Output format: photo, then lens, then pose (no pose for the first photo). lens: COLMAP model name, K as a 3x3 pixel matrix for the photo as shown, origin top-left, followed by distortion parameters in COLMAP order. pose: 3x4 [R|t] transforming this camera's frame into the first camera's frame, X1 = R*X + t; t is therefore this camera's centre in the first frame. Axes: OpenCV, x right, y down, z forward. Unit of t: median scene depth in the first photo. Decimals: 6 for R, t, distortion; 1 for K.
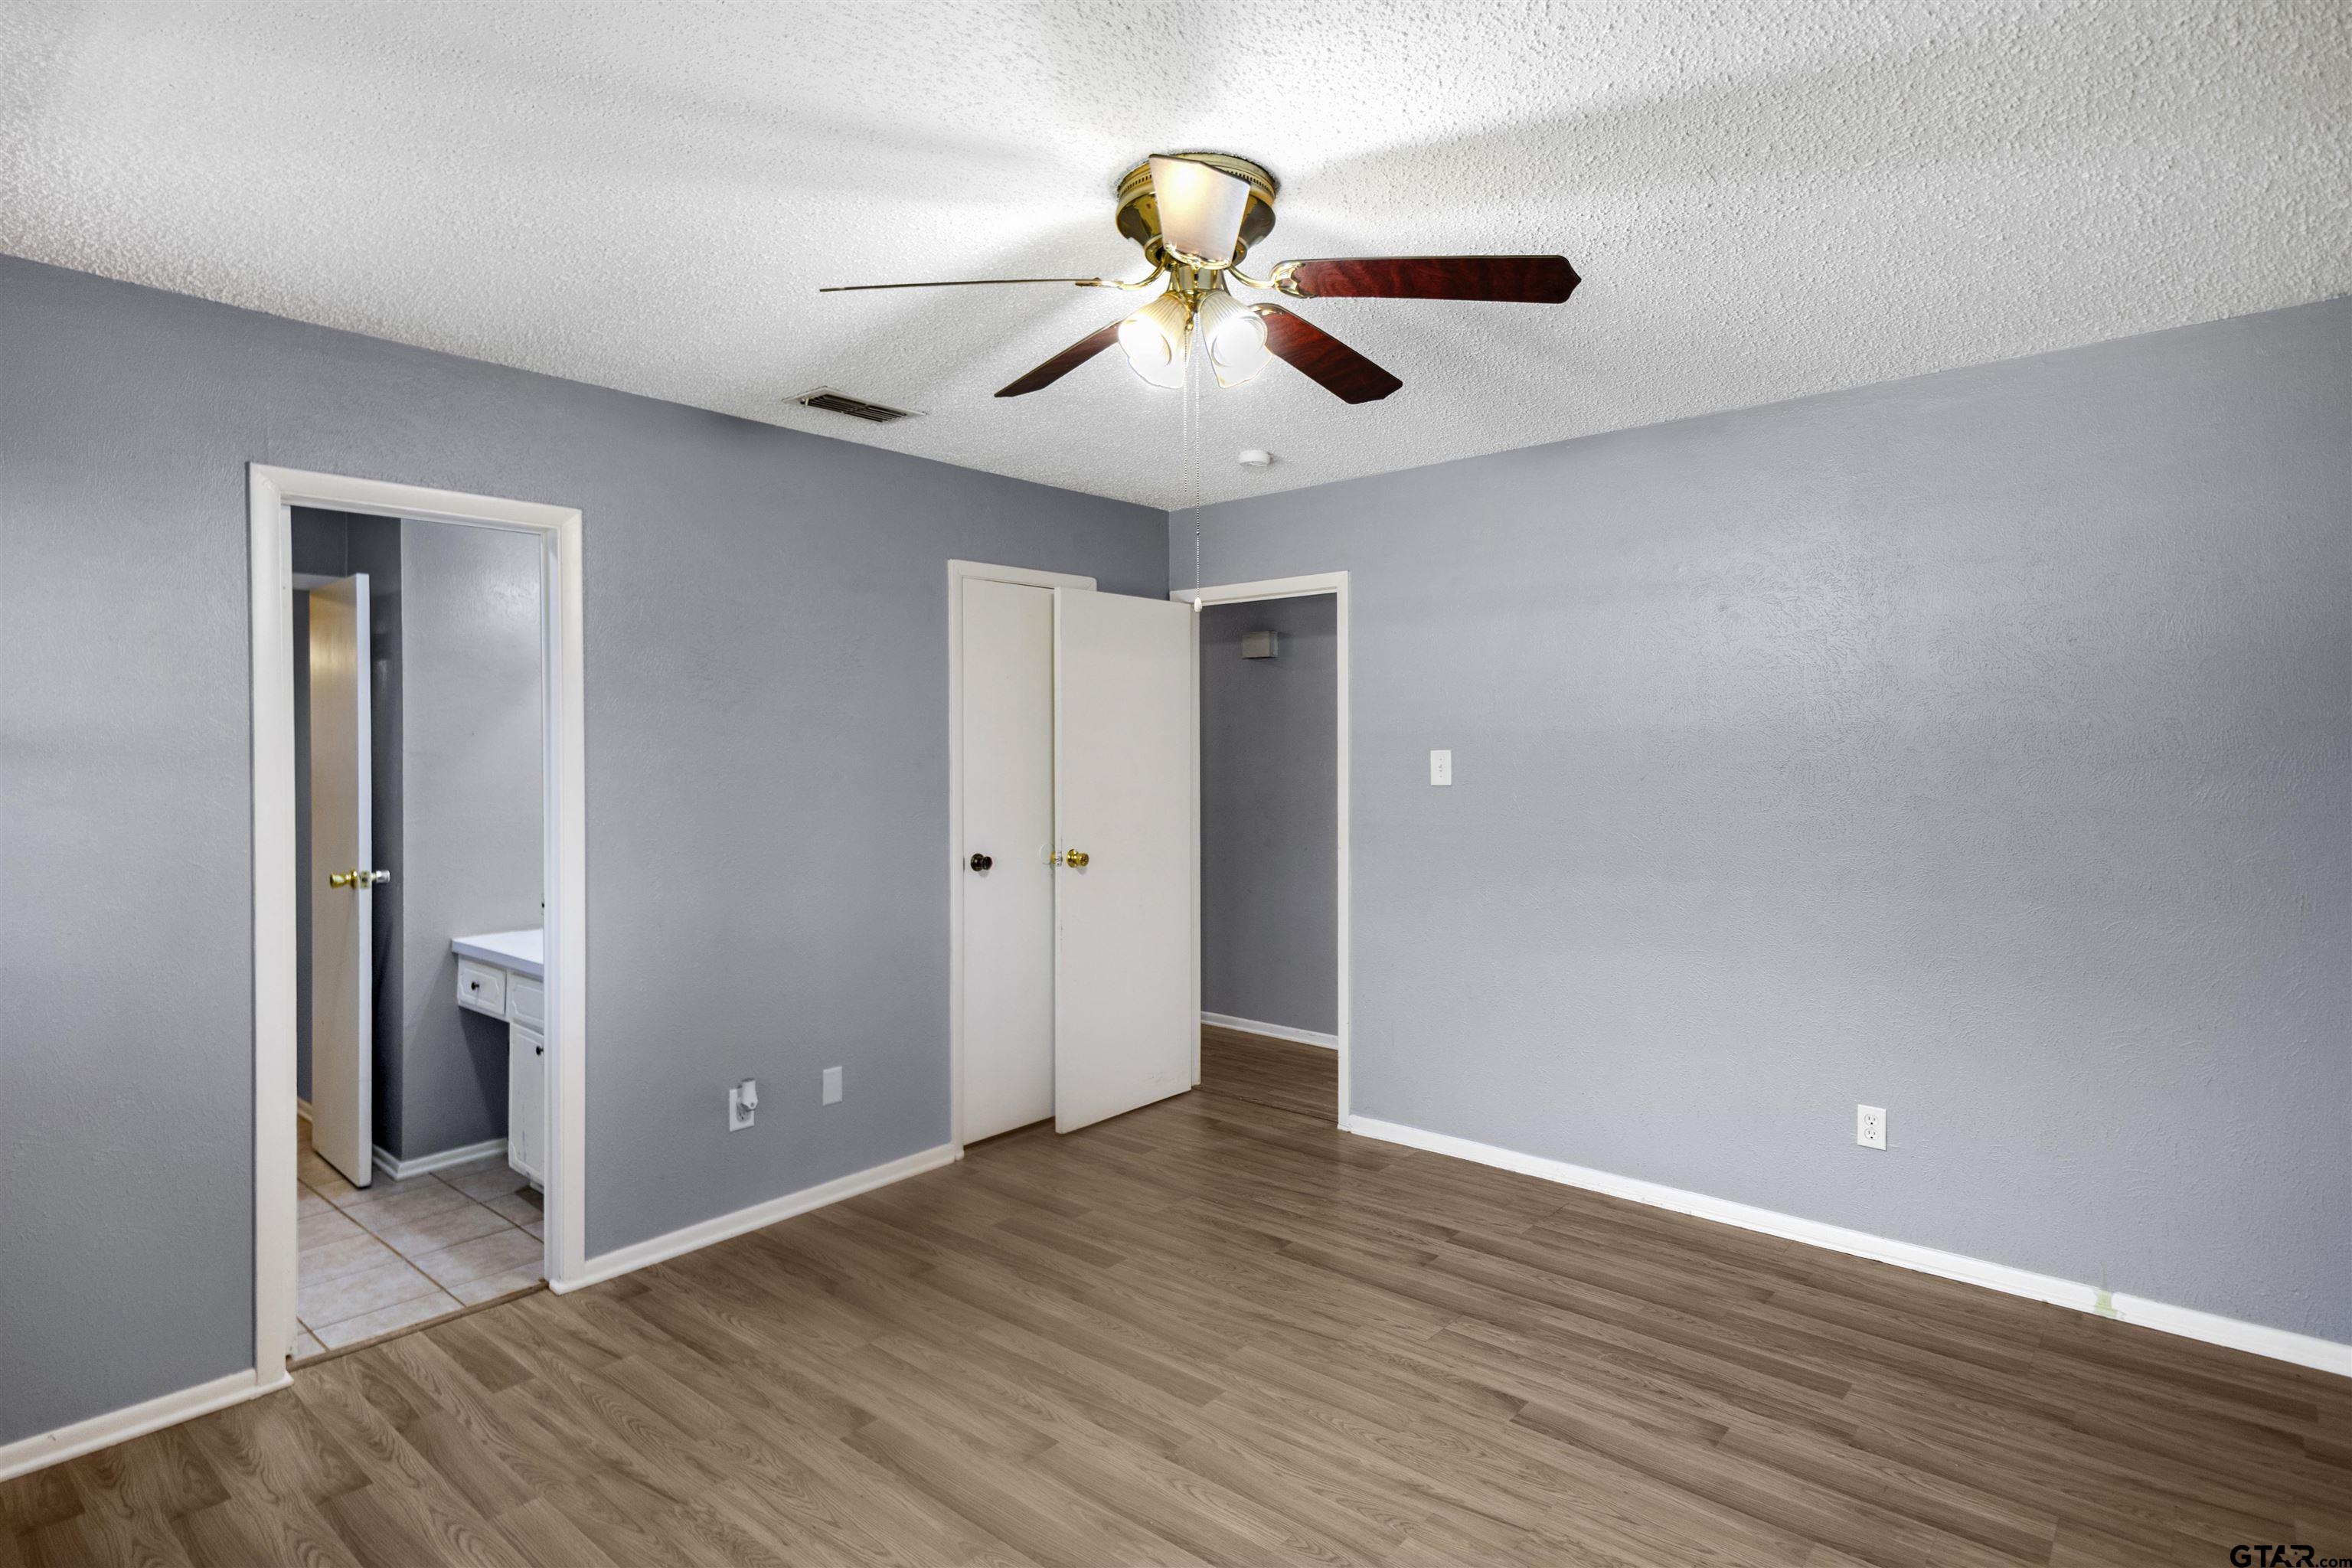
lens RADIAL K [[1211.0, 0, 1175.5], [0, 1211.0, 741.3], [0, 0, 1]] dist [-0.001391, -0.001288]
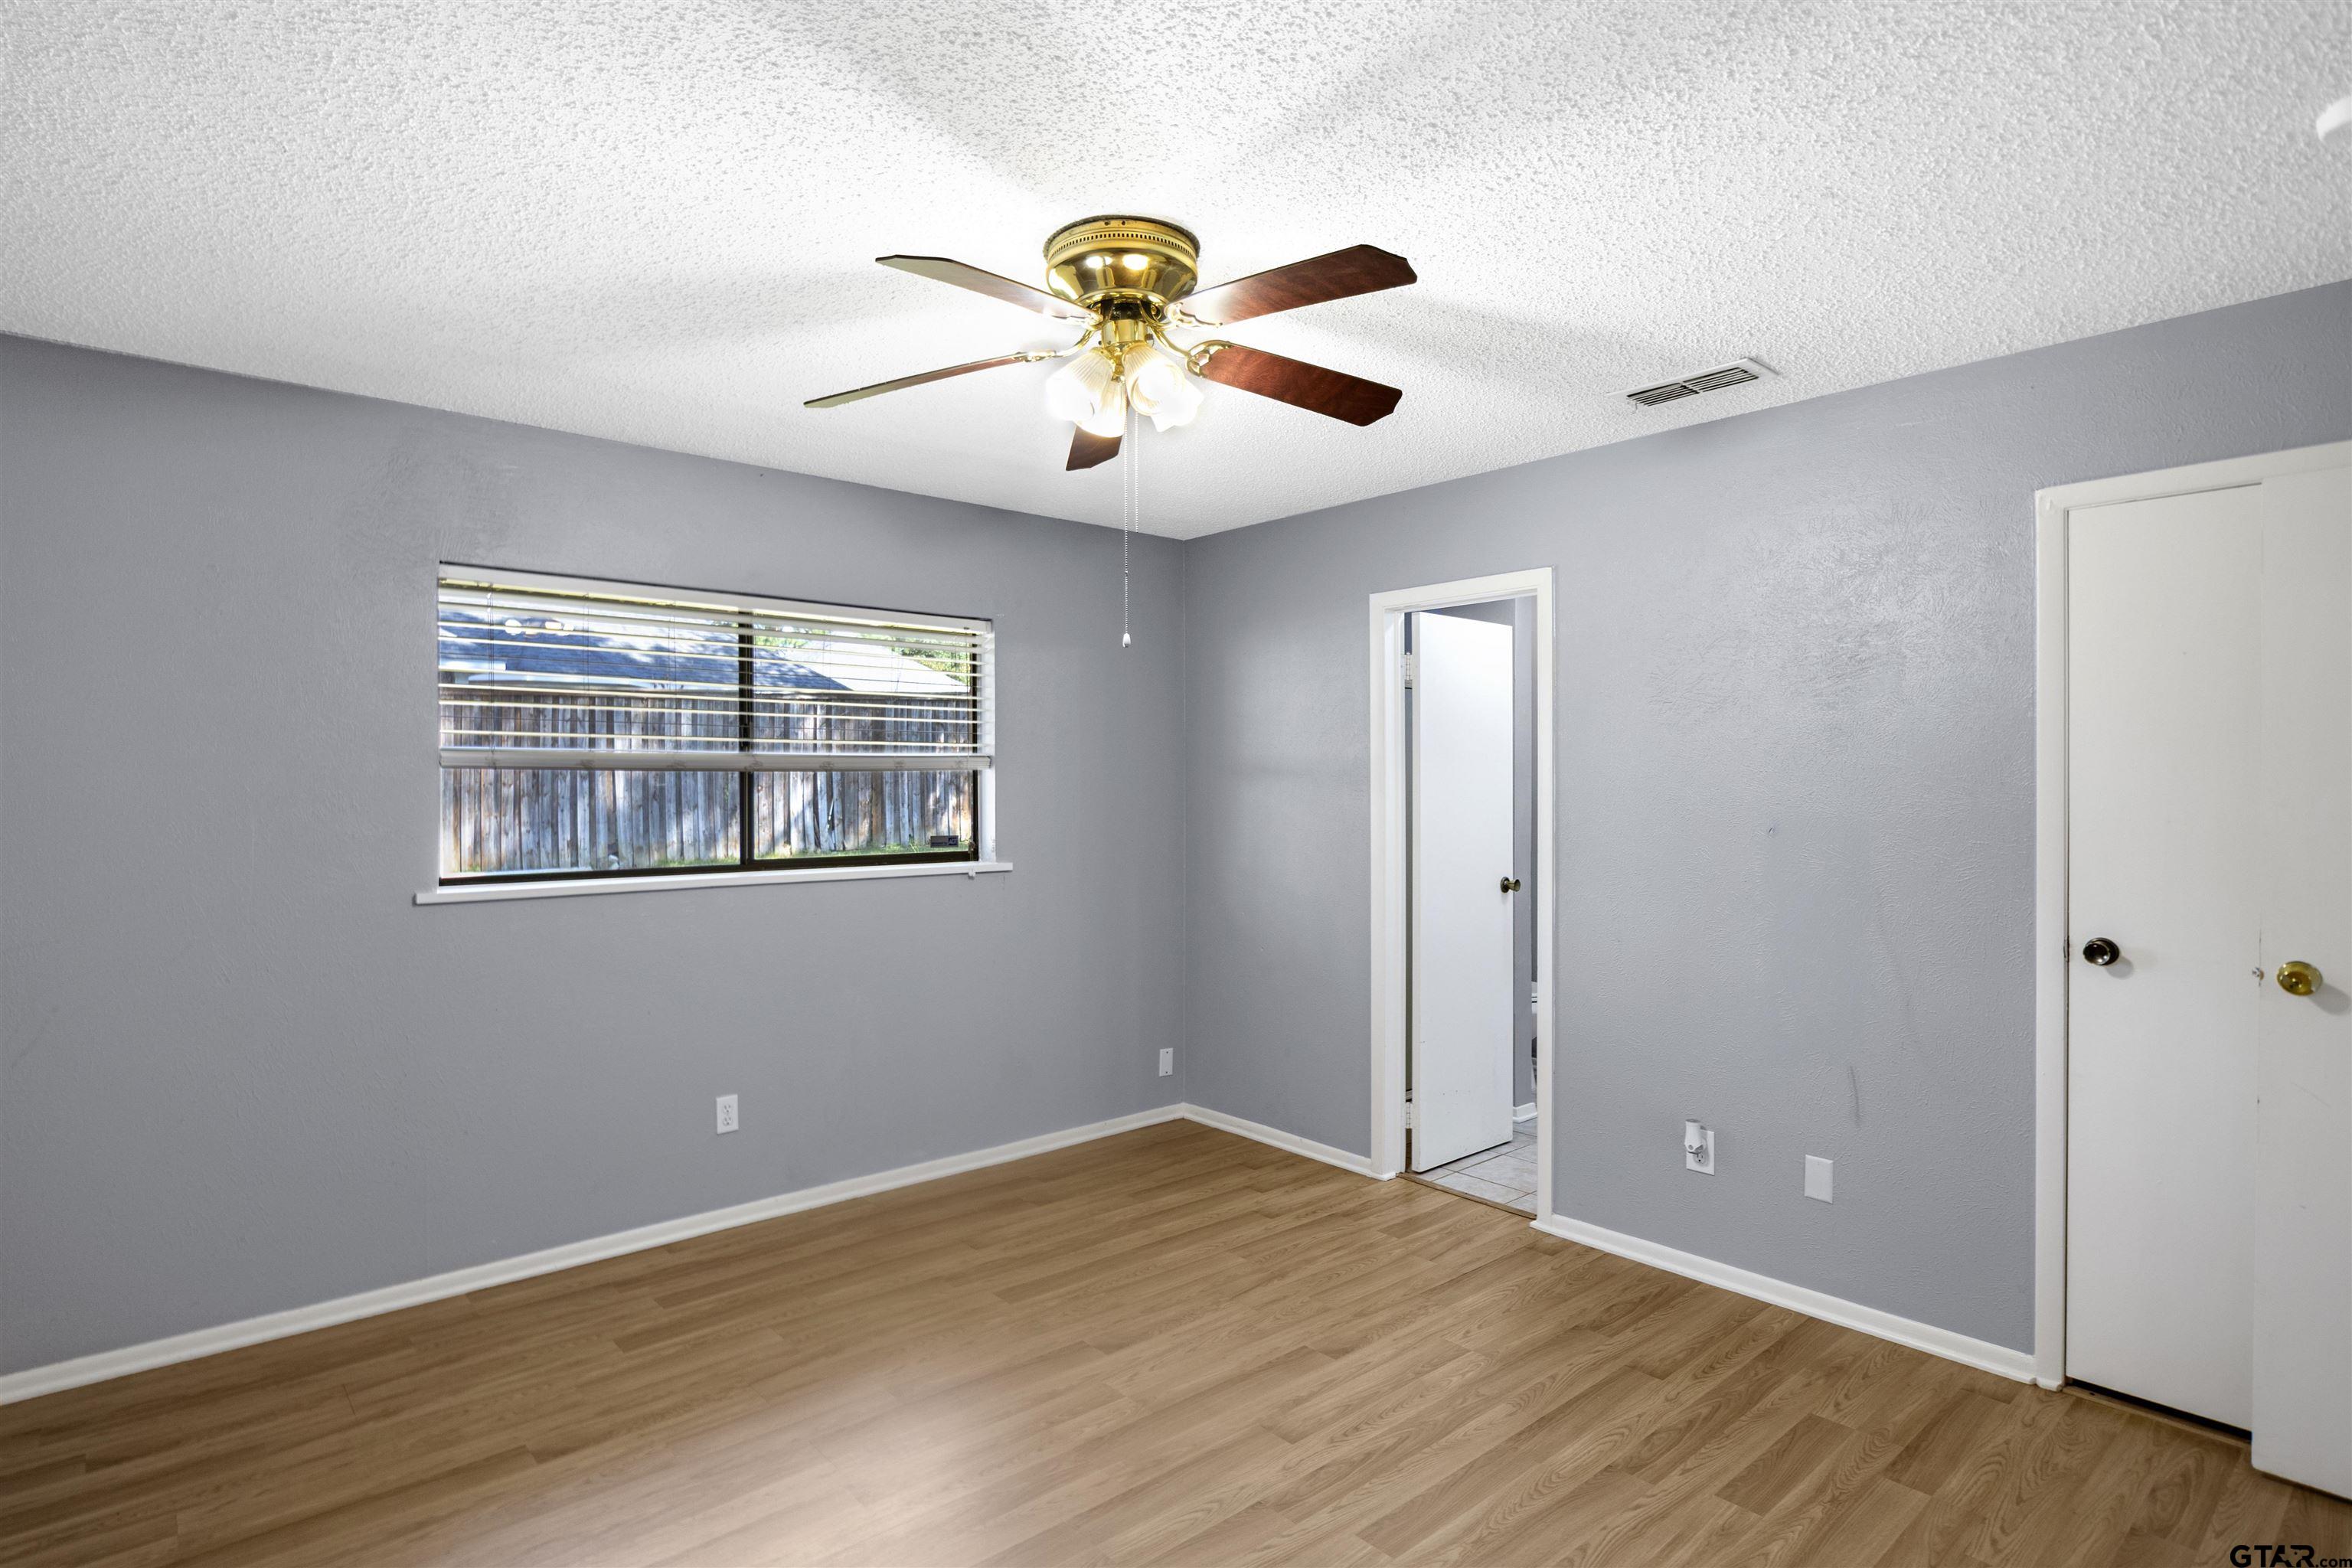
lens RADIAL K [[1210.0, 0, 1176.0], [0, 1210.0, 784.0], [0, 0, 1]] dist [0.000078, 0.000369]
pose [[-0.142414, 0.004144, -0.989798, 0.771496], [0.001240, 0.999991, 0.004008, 0.013534], [0.989806, -0.000656, -0.142418, 0.874525]]
